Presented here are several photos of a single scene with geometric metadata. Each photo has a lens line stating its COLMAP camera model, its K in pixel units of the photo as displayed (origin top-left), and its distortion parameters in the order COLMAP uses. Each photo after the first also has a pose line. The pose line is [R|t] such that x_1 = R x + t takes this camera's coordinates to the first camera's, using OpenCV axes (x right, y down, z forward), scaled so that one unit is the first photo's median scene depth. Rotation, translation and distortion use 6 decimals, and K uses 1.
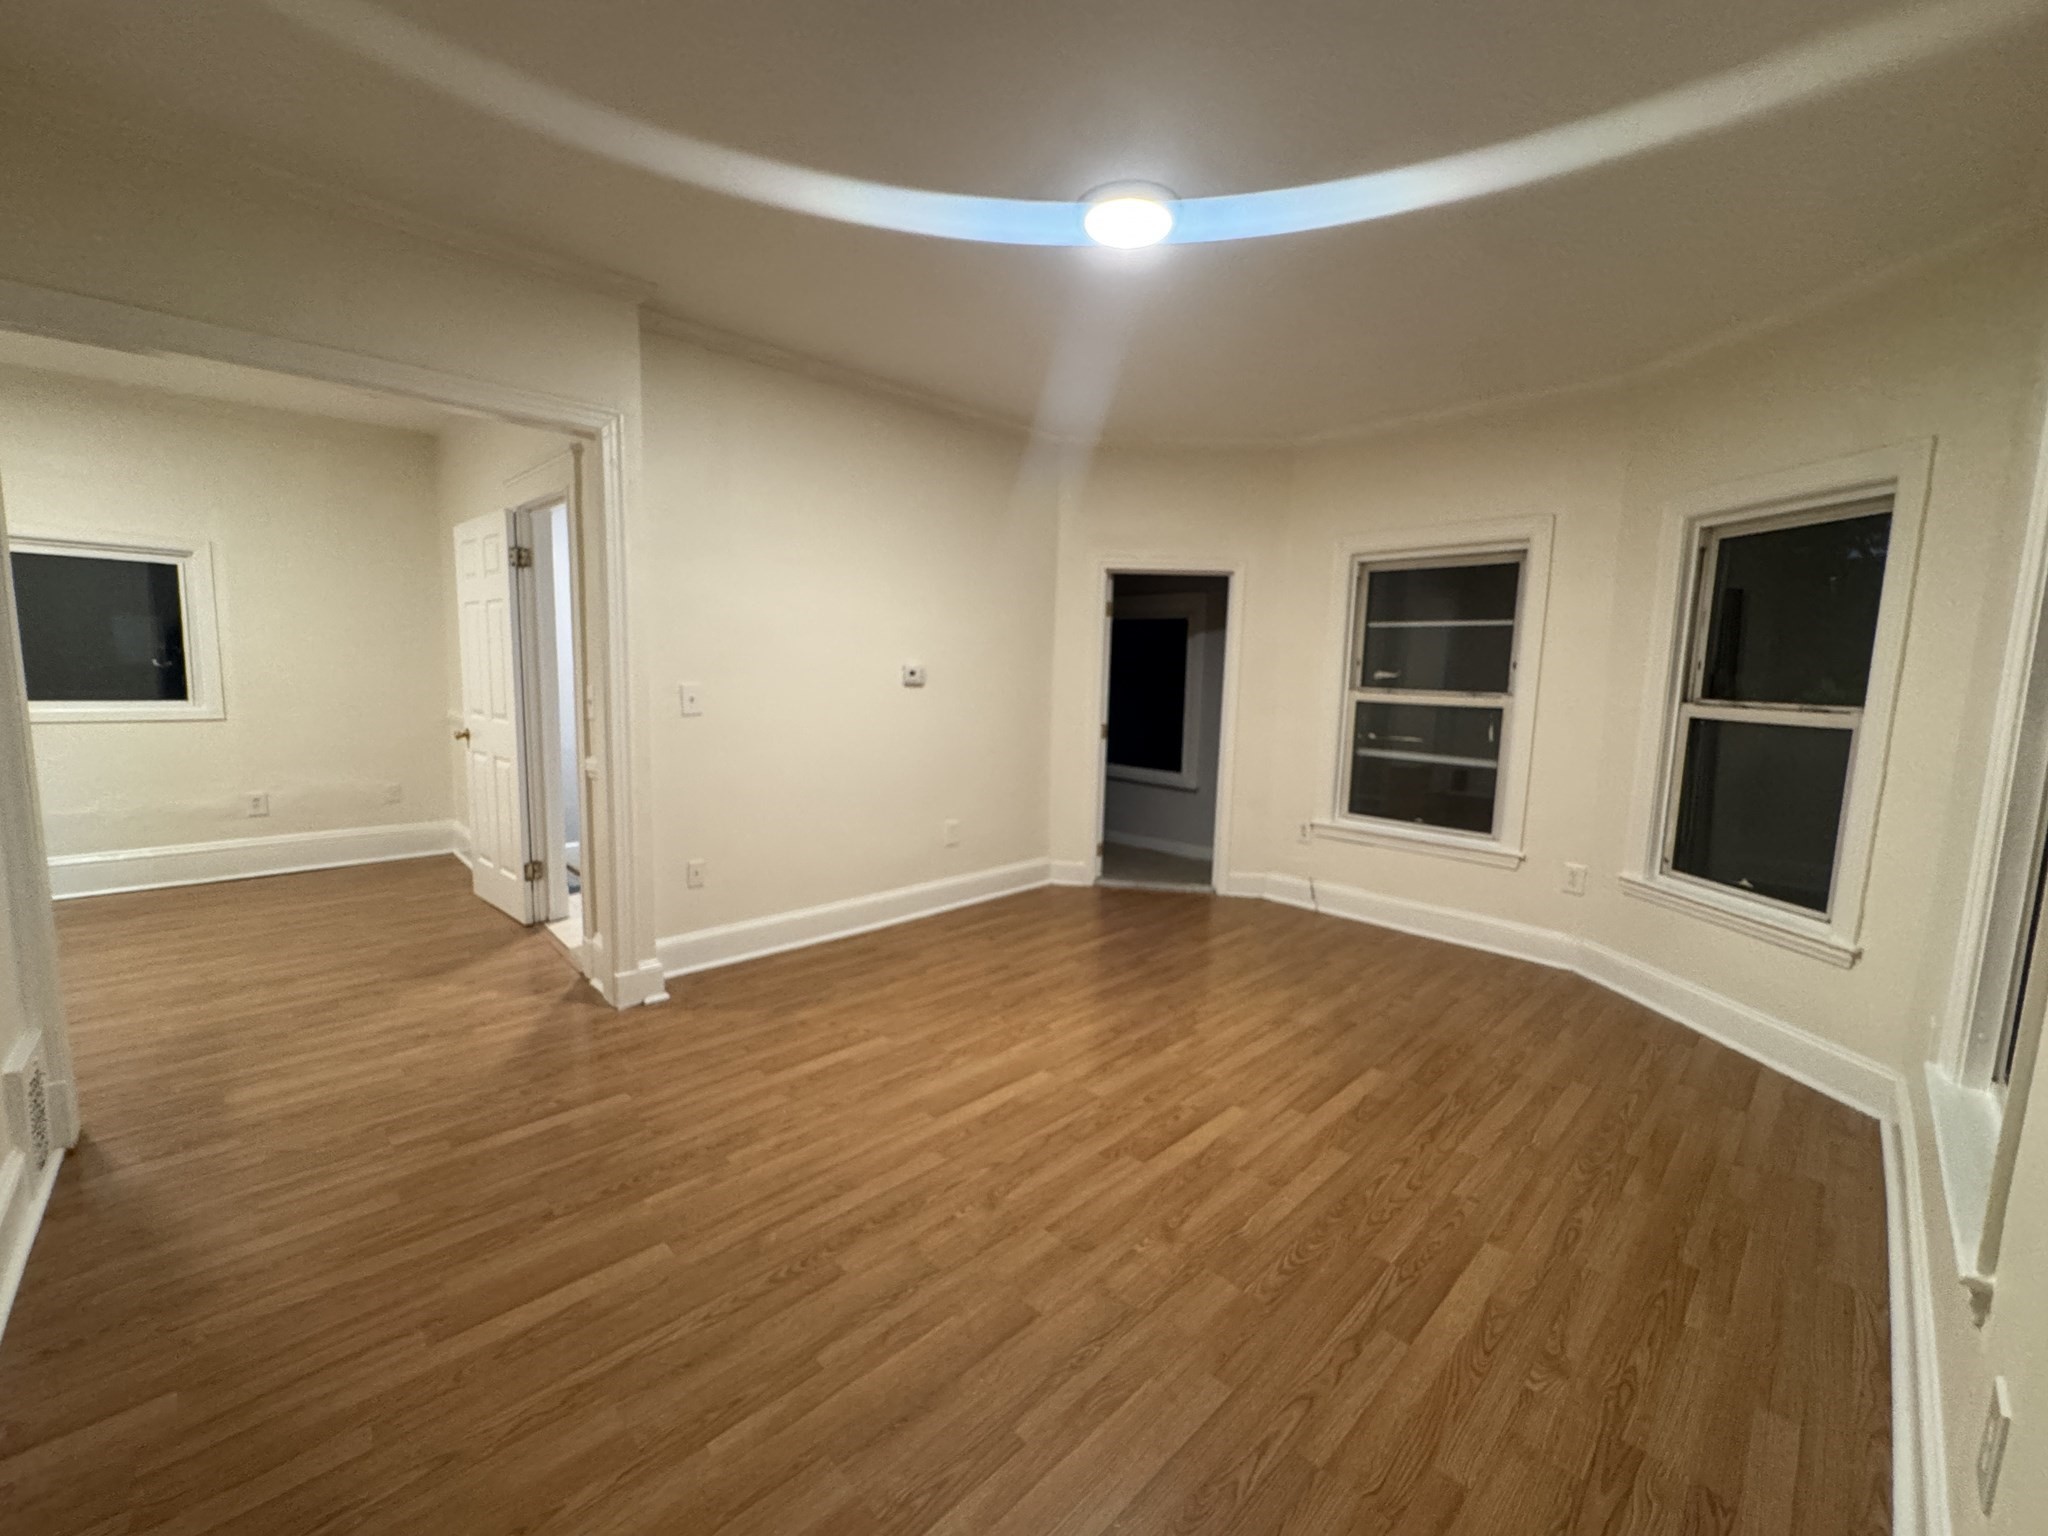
lens RADIAL K [[828.5, 0, 1024.3], [0, 828.5, 768.4], [0, 0, 1]] dist [-0.009192, -0.000092]
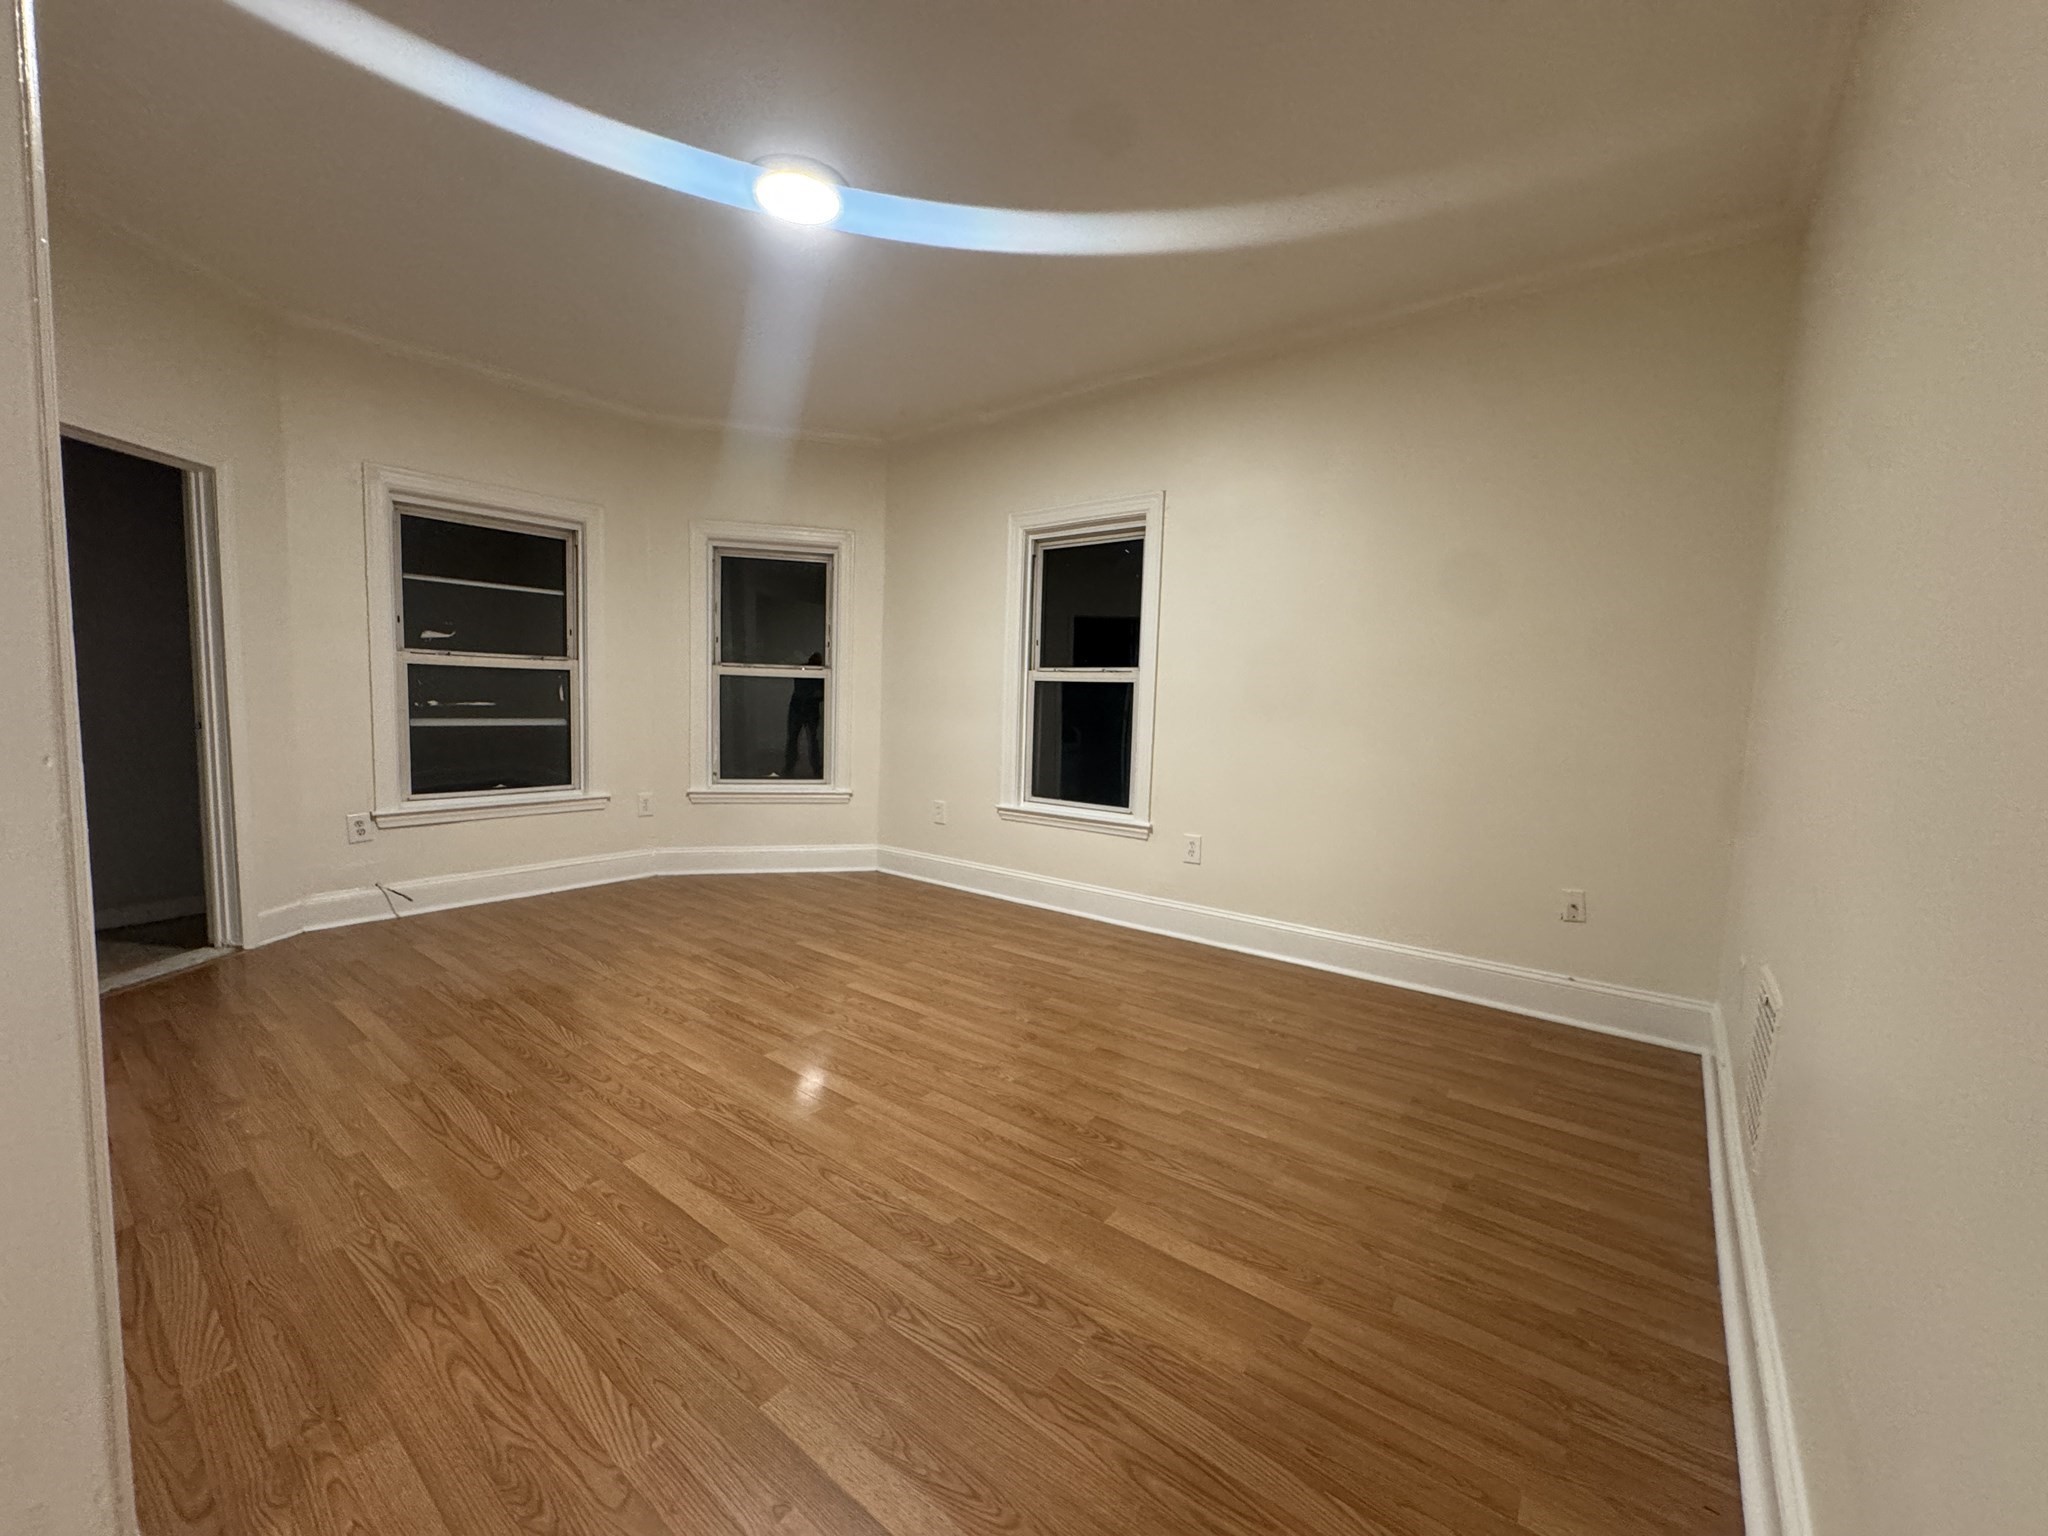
lens RADIAL K [[818.0, 0, 1022.0], [0, 818.0, 768.9], [0, 0, 1]] dist [-0.004920, -0.000077]
pose [[-0.138746, -0.116463, 0.983456, -0.858553], [0.086552, 0.987835, 0.129193, -0.044041], [-0.986539, 0.103045, -0.126978, 0.775284]]
